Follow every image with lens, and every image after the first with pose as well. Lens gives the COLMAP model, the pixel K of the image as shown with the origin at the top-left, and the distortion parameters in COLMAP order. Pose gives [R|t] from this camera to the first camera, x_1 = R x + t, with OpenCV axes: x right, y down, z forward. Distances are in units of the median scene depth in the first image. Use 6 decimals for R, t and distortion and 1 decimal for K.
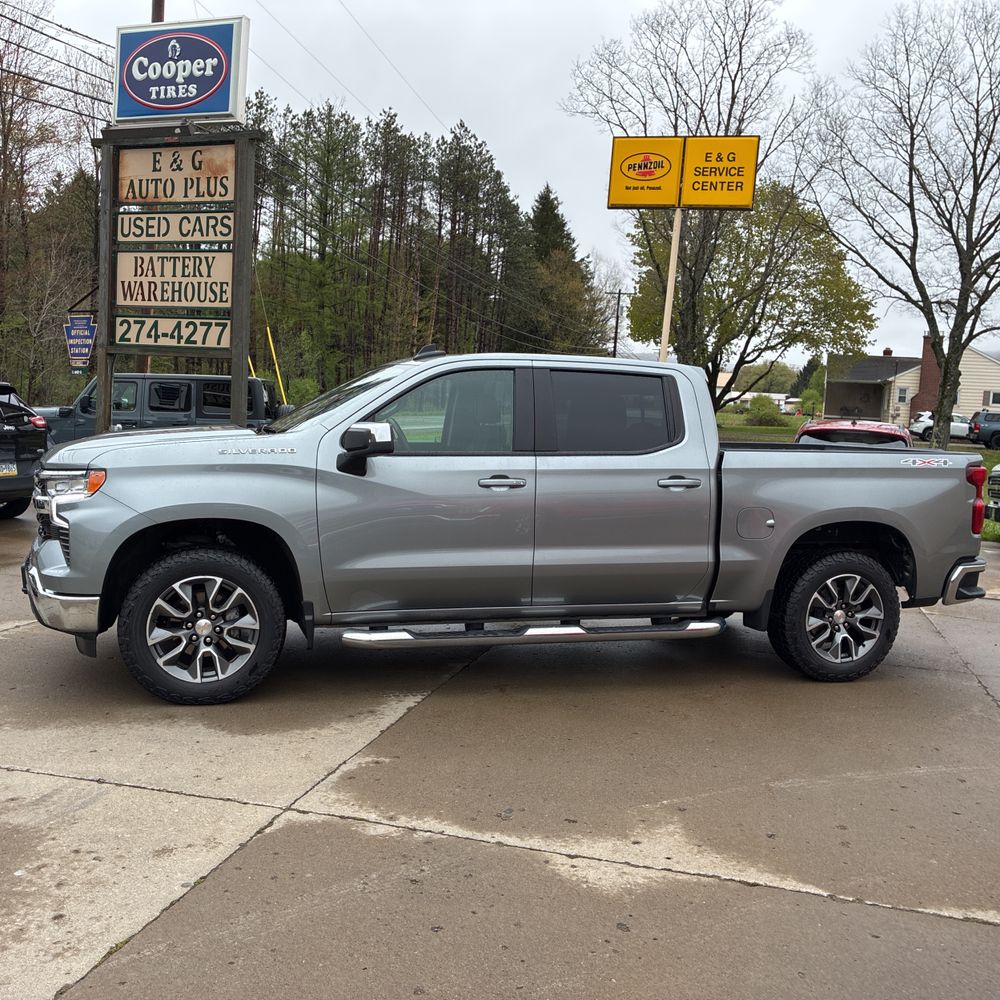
lens RADIAL K [[1088.2, 0, 500.0], [0, 1088.2, 500.0], [0, 0, 1]] dist [0.010378, -0.007228]
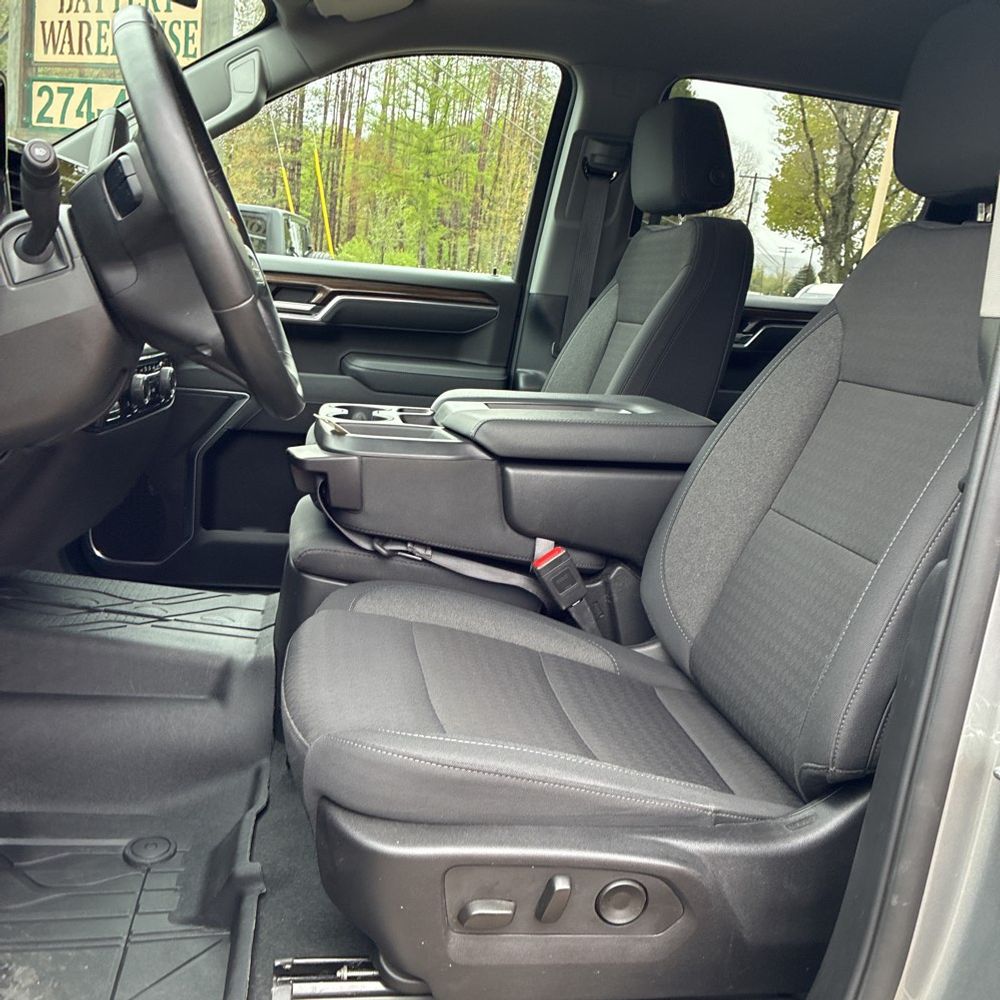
lens RADIAL K [[1019.5, 0, 501.6], [0, 1019.5, 488.9], [0, 0, 1]] dist [0.031858, -0.021042]
pose [[0.993051, 0.081486, -0.084914, -0.017166], [-0.072958, 0.992399, 0.099099, -0.014554], [0.092343, -0.092215, 0.991448, 0.421134]]
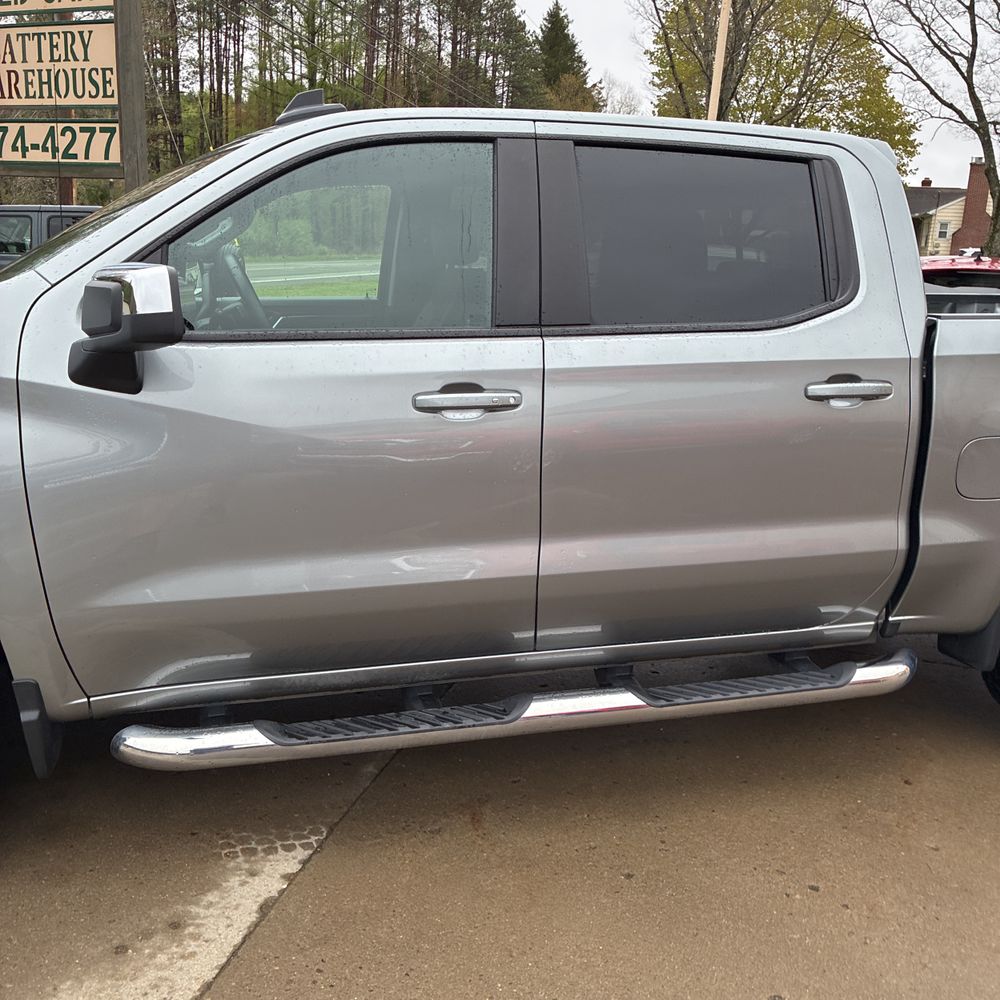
lens RADIAL K [[1055.7, 0, 513.0], [0, 1055.7, 497.3], [0, 0, 1]] dist [0.015285, -0.018908]
pose [[0.999943, -0.010655, 0.000370, 0.008842], [0.010490, 0.989480, 0.144291, -0.017092], [-0.001903, -0.144279, 0.989535, 0.248243]]
